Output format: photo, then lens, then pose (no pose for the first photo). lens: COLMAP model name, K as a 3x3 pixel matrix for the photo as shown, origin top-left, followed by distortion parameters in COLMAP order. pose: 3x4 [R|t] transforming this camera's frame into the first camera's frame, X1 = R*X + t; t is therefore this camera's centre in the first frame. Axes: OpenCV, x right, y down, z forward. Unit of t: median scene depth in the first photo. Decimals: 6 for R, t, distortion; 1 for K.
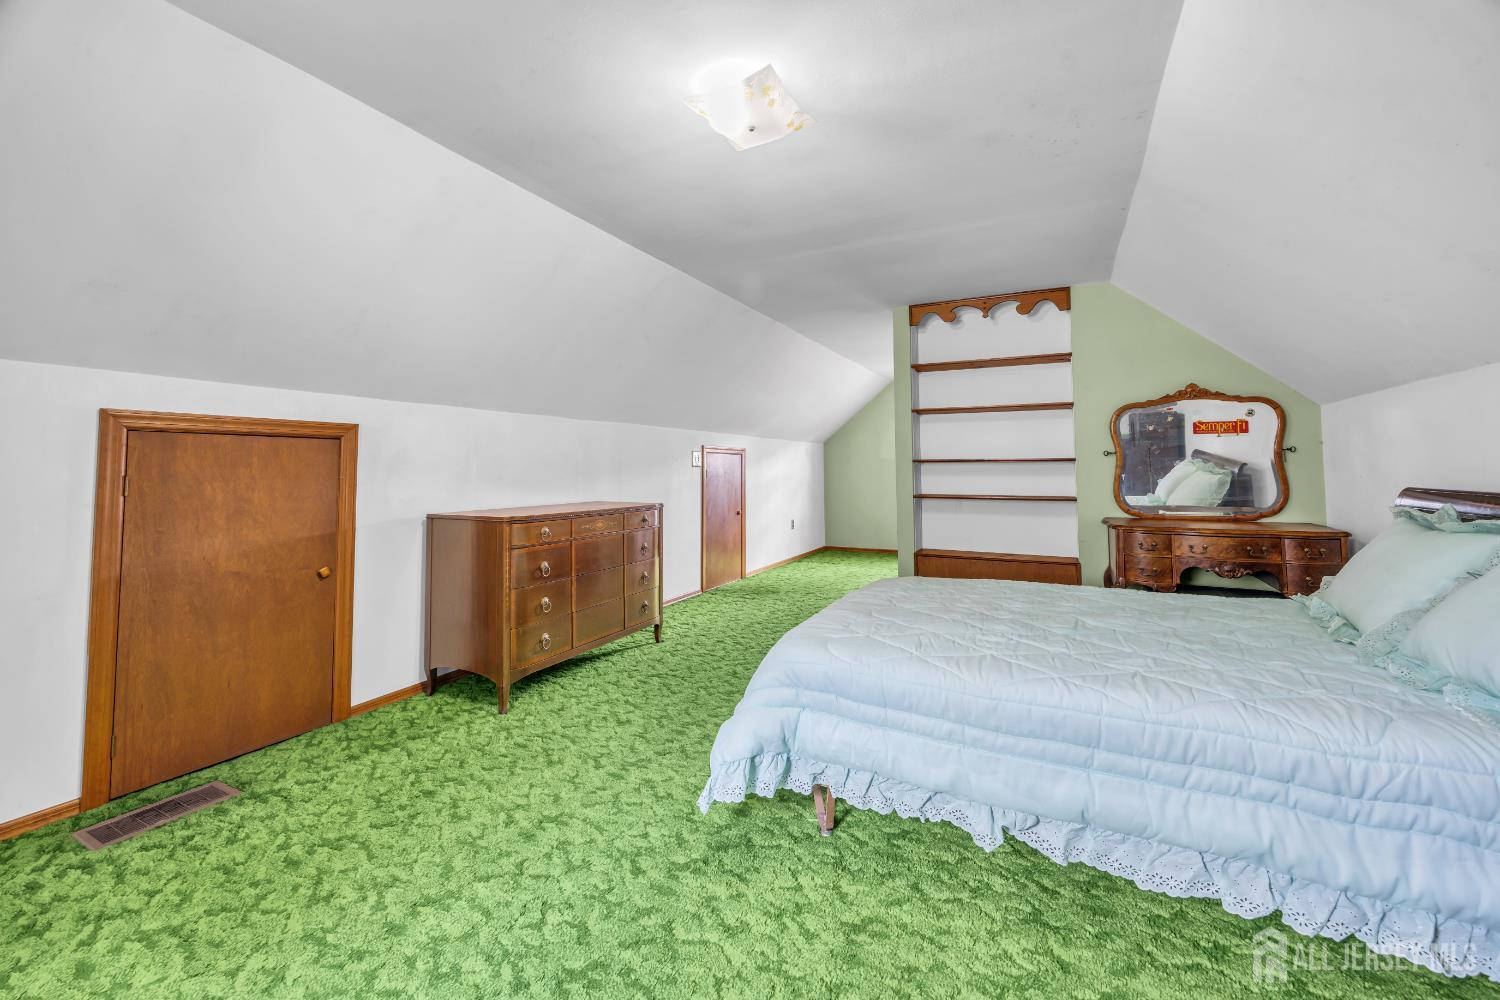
lens RADIAL K [[586.7, 0, 753.9], [0, 586.7, 436.3], [0, 0, 1]] dist [-0.007854, 0.000657]
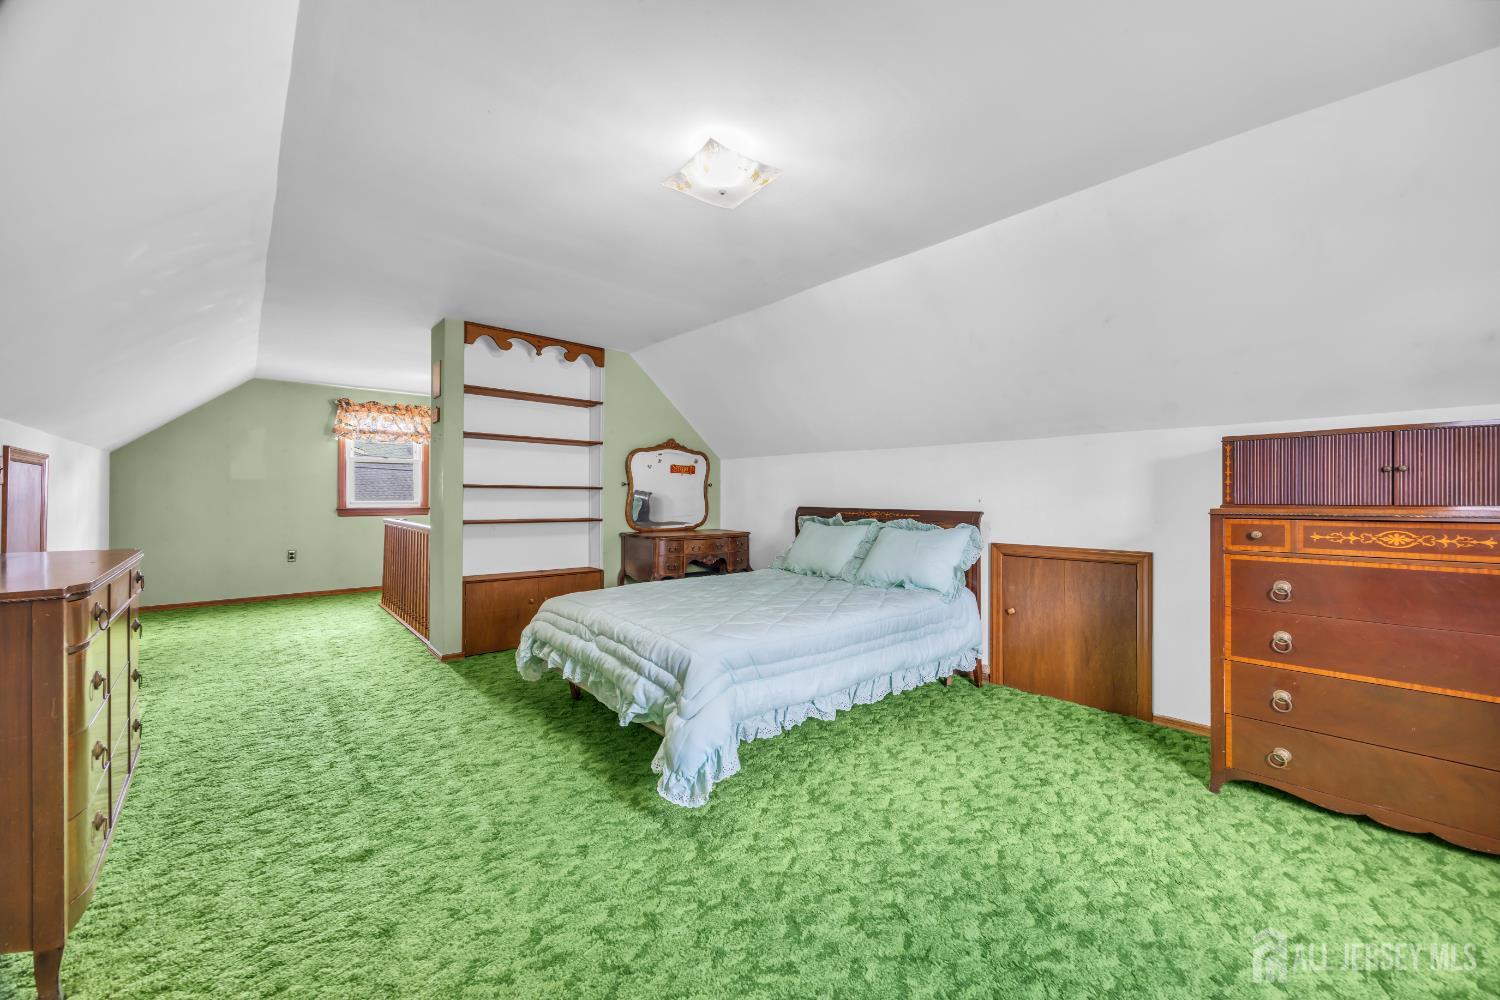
lens RADIAL K [[586.7, 0, 745.7], [0, 586.7, 487.9], [0, 0, 1]] dist [-0.007854, 0.000657]
pose [[0.368590, 0.021650, 0.929340, -0.518540], [-0.061859, 0.998084, 0.001283, 0.019250], [-0.927532, -0.057960, 0.369223, 0.257378]]
